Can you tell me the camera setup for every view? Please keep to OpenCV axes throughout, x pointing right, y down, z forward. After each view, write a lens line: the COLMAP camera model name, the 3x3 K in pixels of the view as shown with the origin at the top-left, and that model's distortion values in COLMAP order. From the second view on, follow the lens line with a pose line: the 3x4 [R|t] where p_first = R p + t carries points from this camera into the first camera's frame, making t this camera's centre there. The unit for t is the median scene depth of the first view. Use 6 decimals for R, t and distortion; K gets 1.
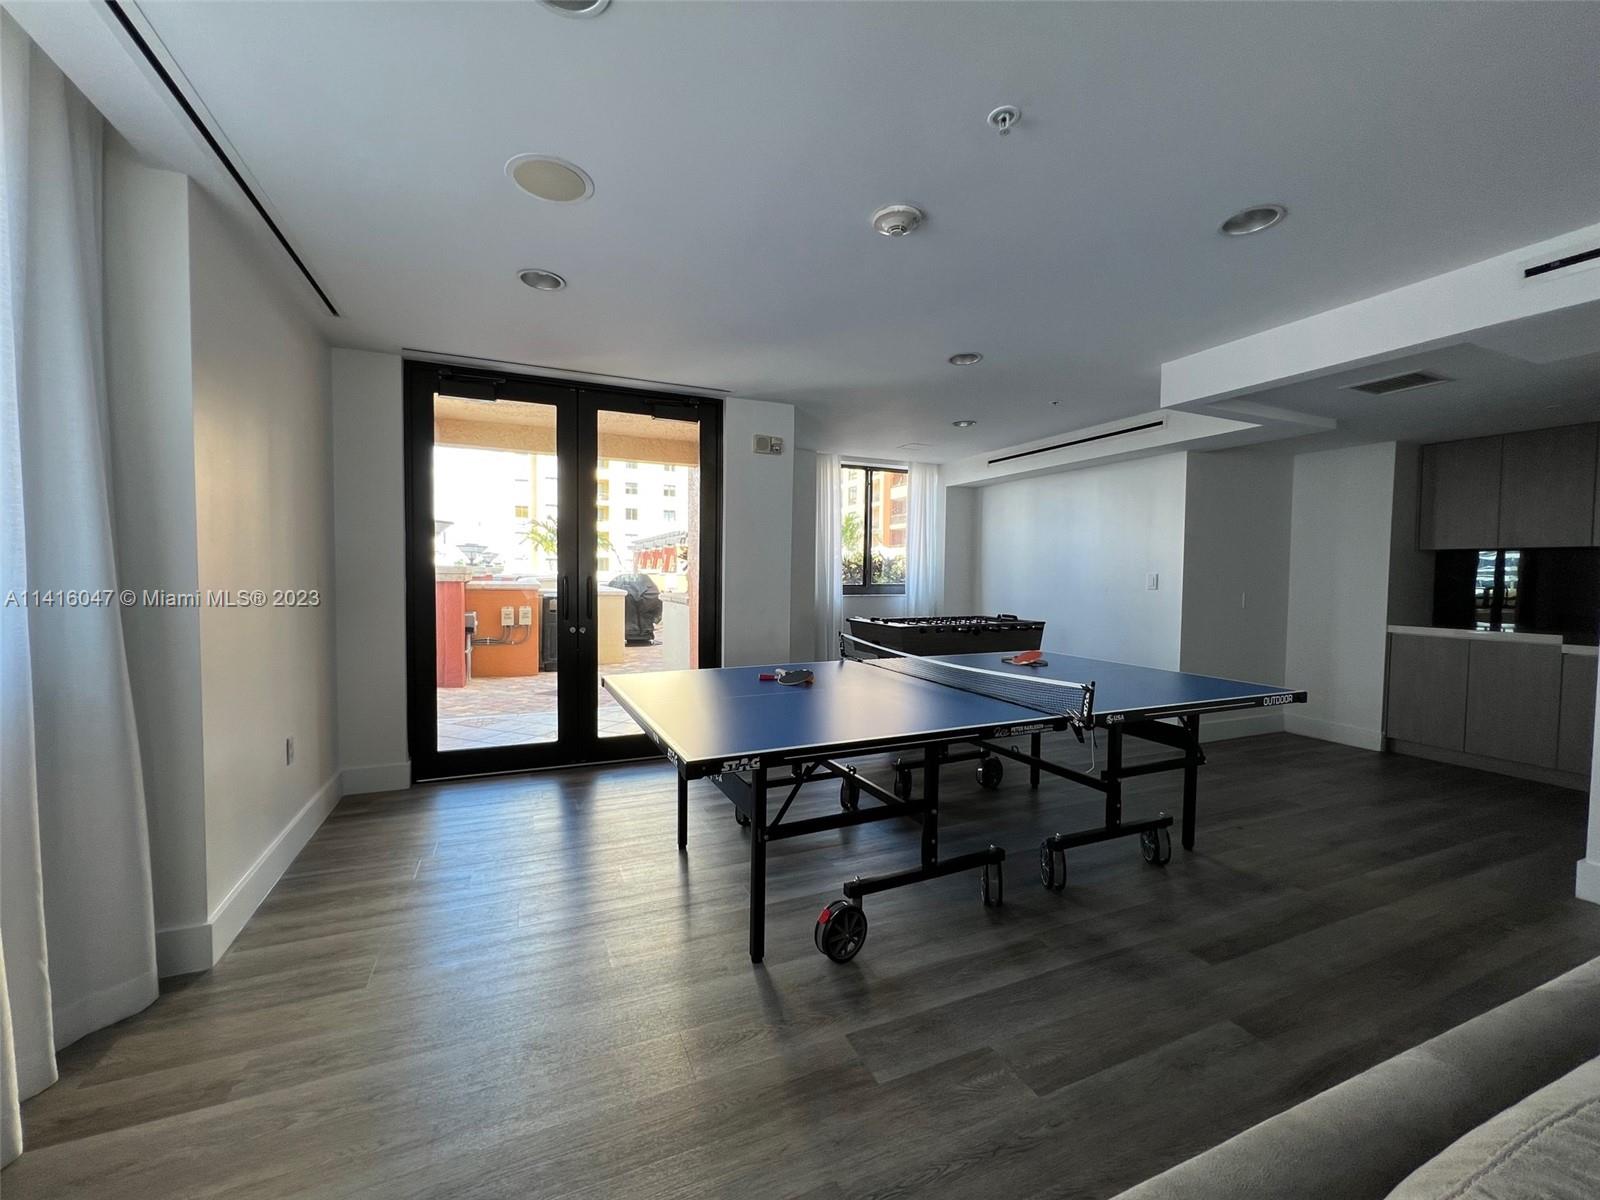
lens RADIAL K [[640.9, 0, 800.0], [0, 640.9, 600.0], [0, 0, 1]] dist [-0.000217, 0.000146]
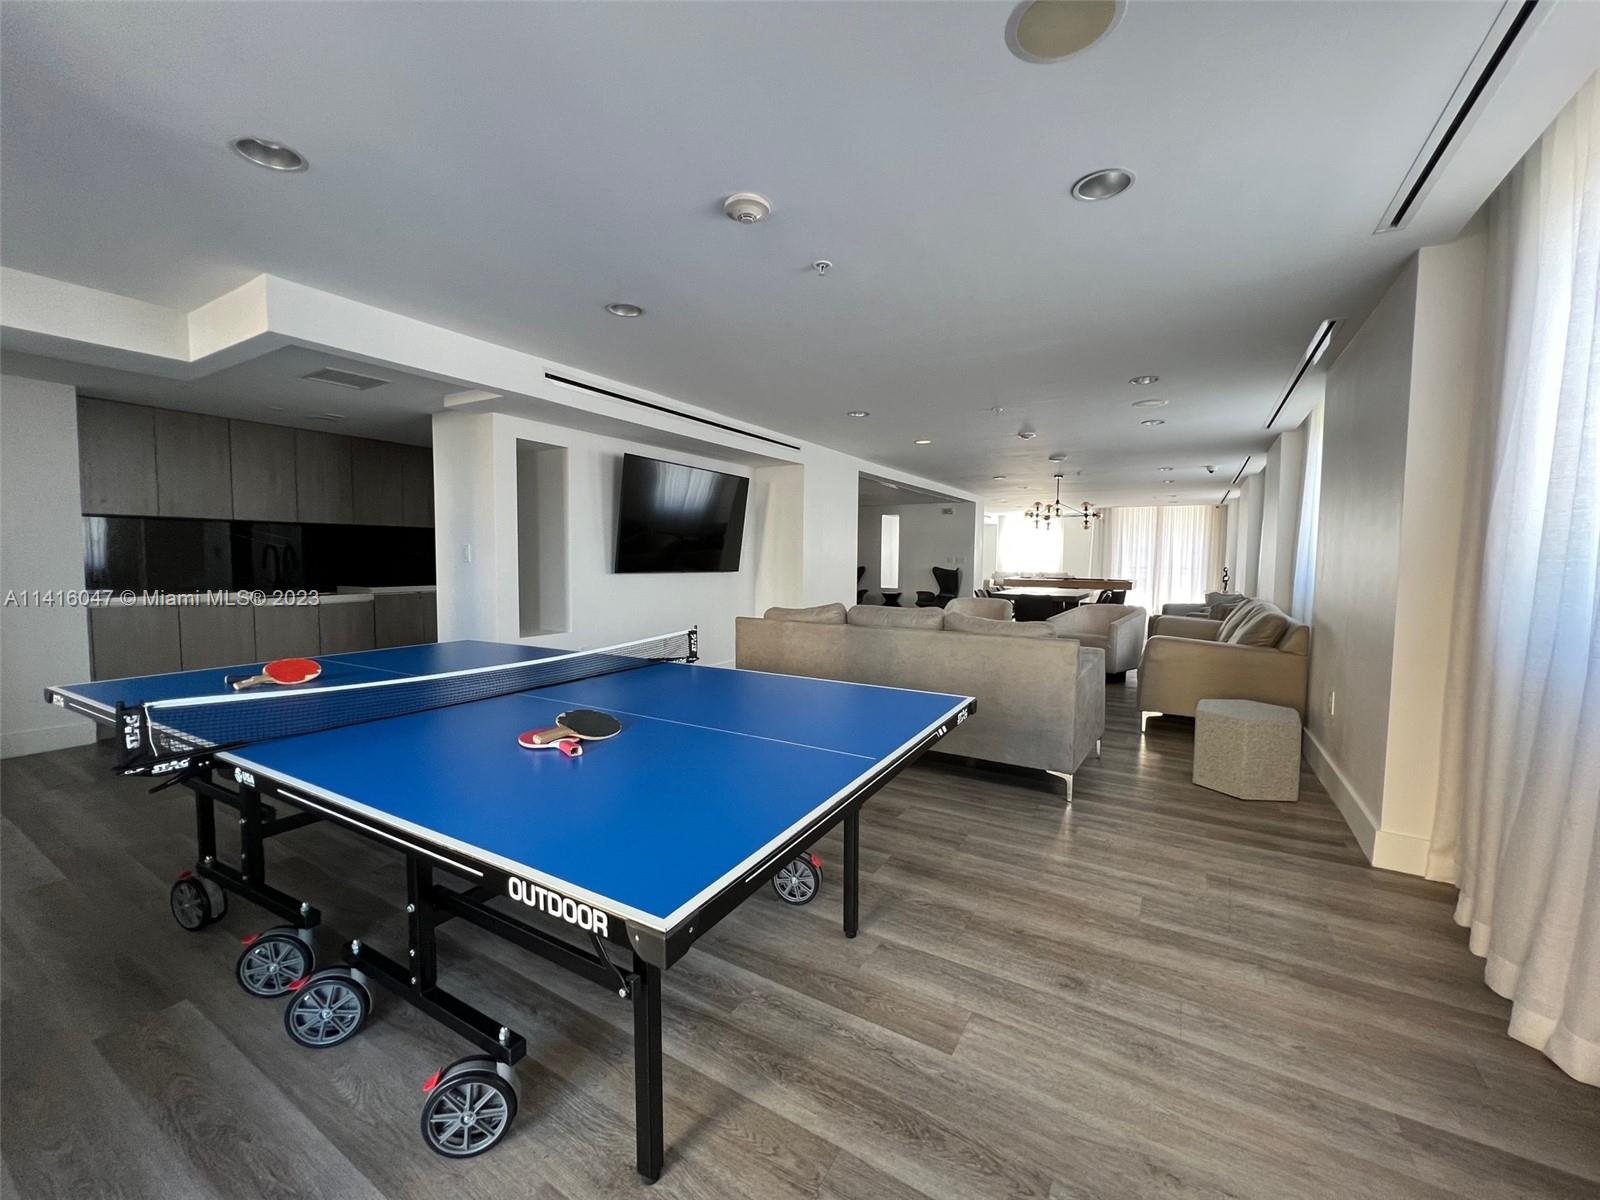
lens RADIAL K [[640.9, 0, 800.0], [0, 640.9, 600.0], [0, 0, 1]] dist [-0.000217, 0.000146]
pose [[-0.578799, -0.071264, 0.812350, -0.745923], [0.018988, 0.994726, 0.100792, -0.059528], [-0.815249, 0.073764, -0.574394, 1.492250]]
